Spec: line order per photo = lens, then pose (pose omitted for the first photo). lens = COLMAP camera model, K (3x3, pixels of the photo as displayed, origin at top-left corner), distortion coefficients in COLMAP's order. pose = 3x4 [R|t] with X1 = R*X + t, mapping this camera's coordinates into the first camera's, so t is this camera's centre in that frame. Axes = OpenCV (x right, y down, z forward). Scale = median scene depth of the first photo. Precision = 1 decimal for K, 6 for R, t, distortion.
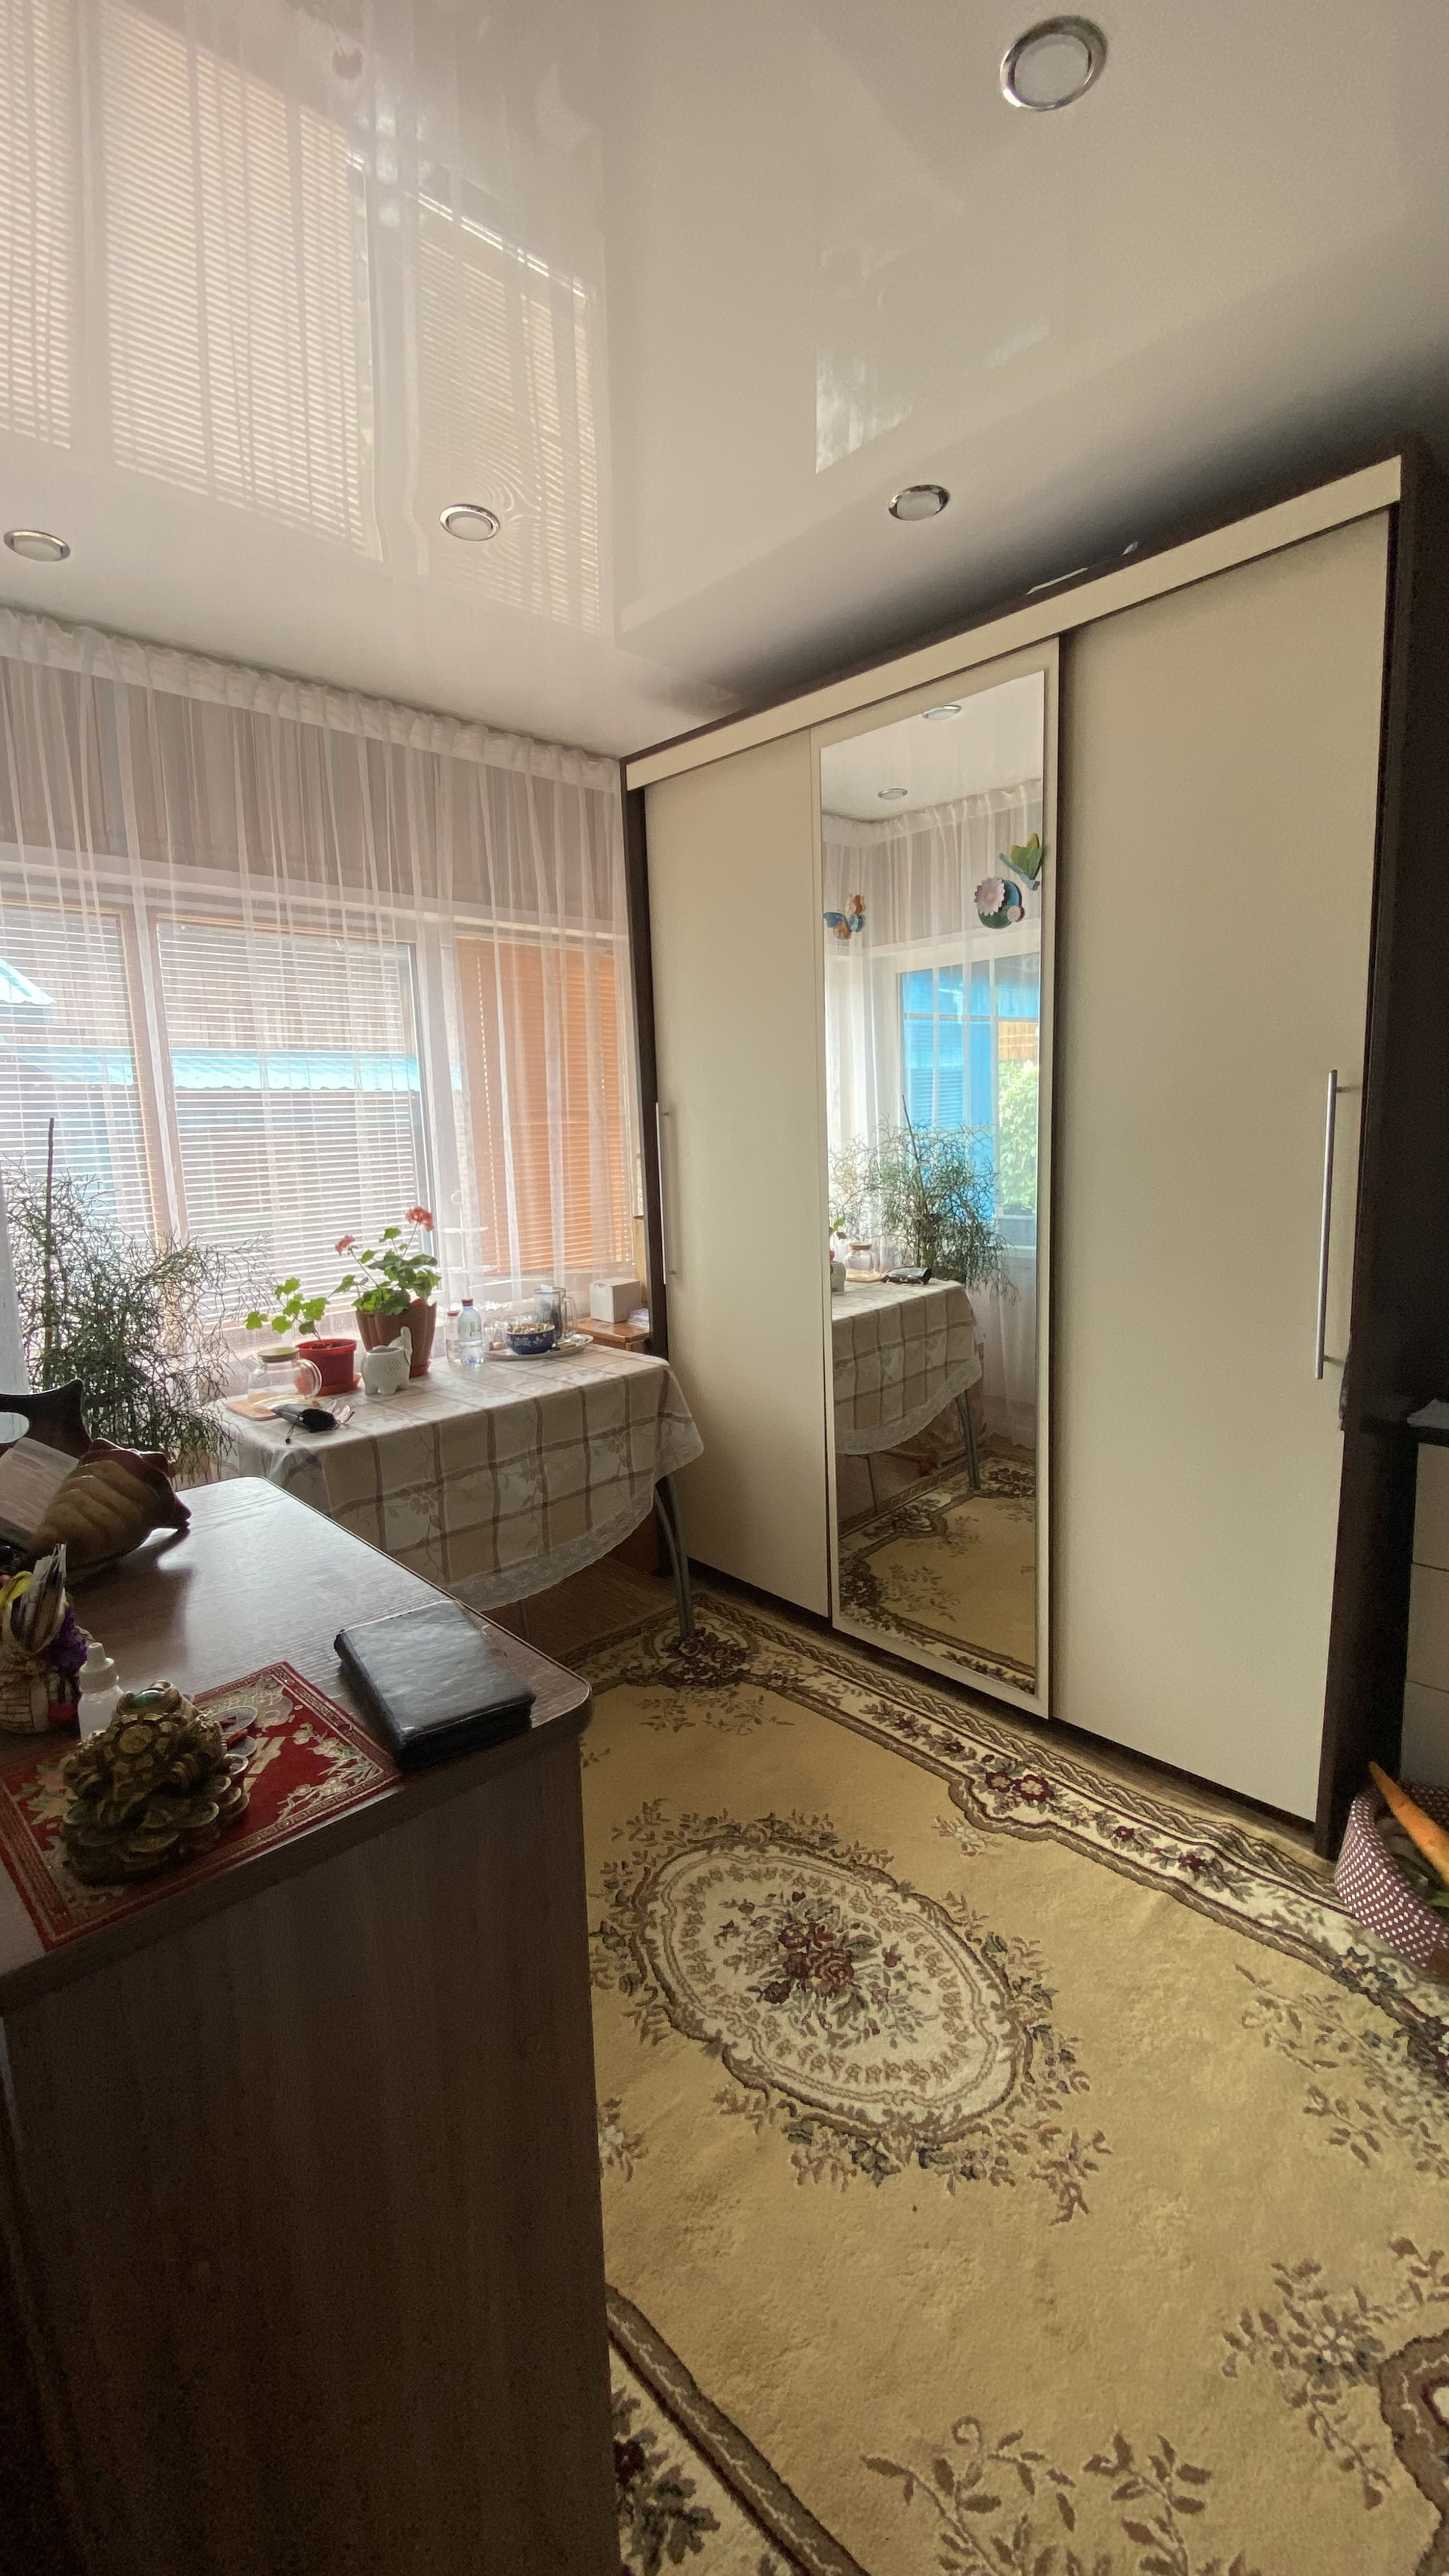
lens RADIAL K [[1054.5, 0, 735.2], [0, 1054.5, 1295.6], [0, 0, 1]] dist [0.021032, -0.021011]
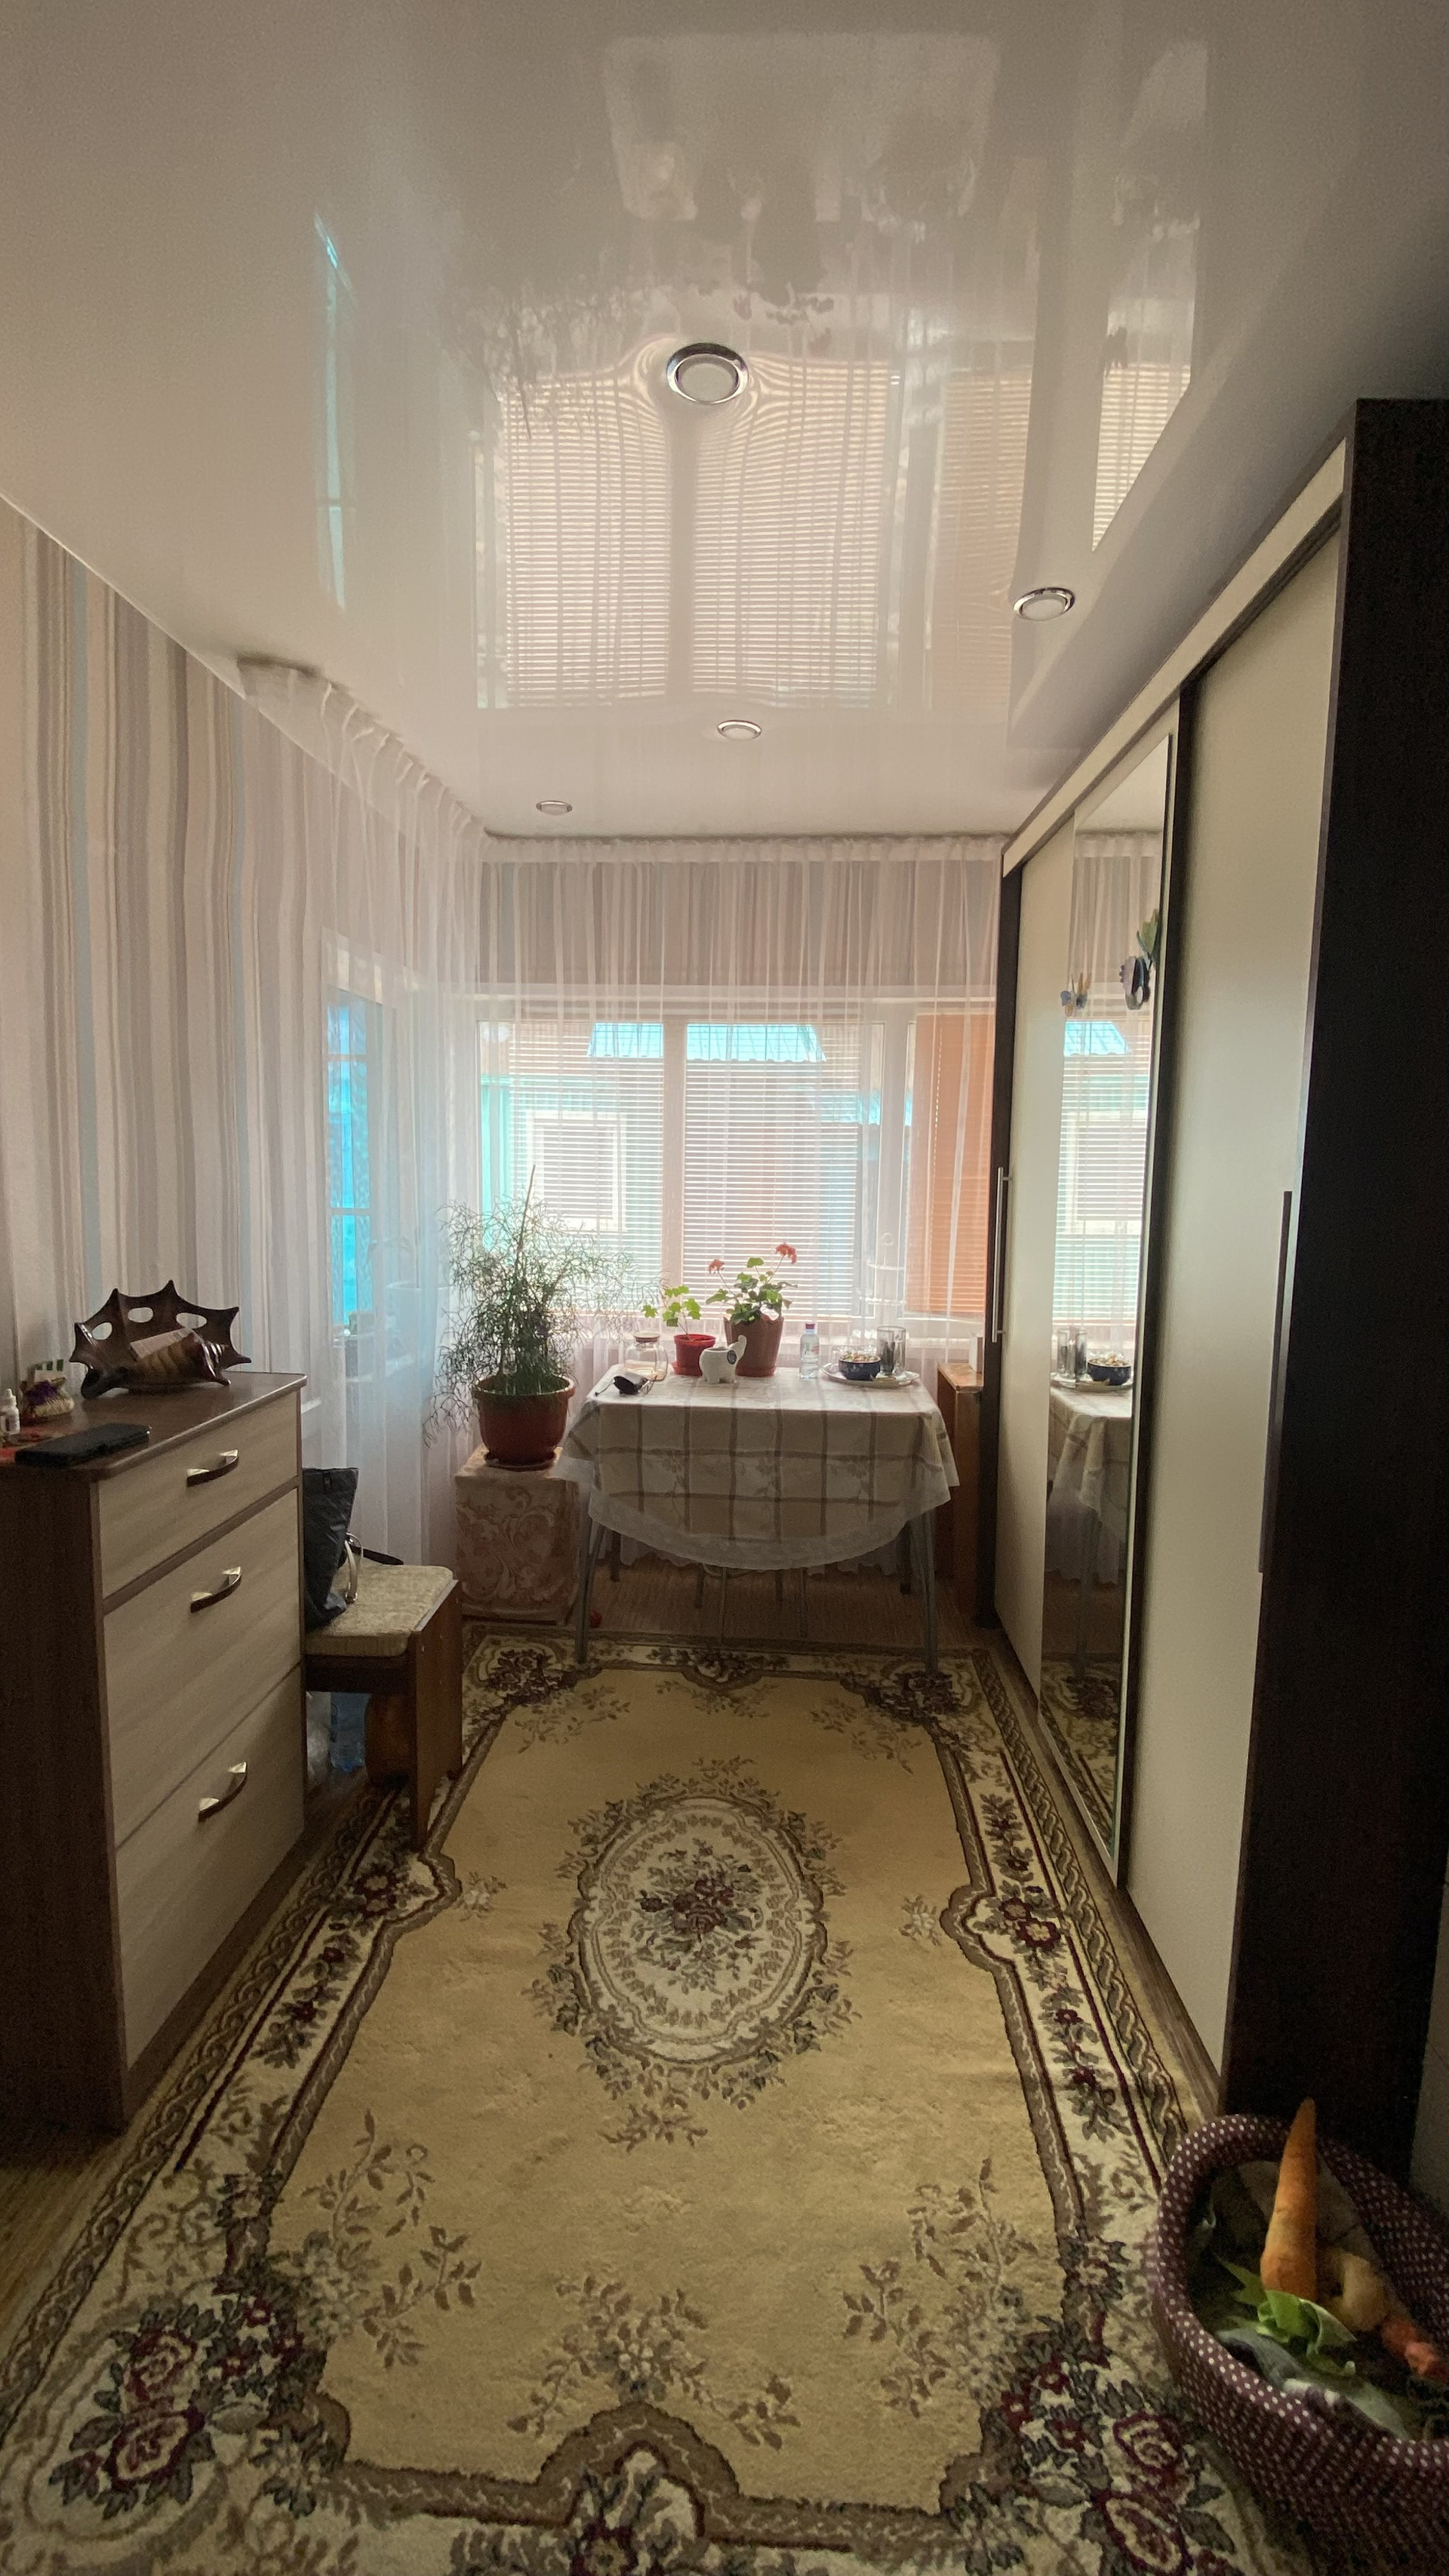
lens RADIAL K [[1054.5, 0, 704.2], [0, 1054.5, 1291.7], [0, 0, 1]] dist [0.021032, -0.021011]
pose [[0.678740, 0.135262, -0.721814, 0.819266], [-0.158323, 0.986730, 0.036030, -0.087817], [0.717109, 0.089824, 0.691148, 0.128463]]
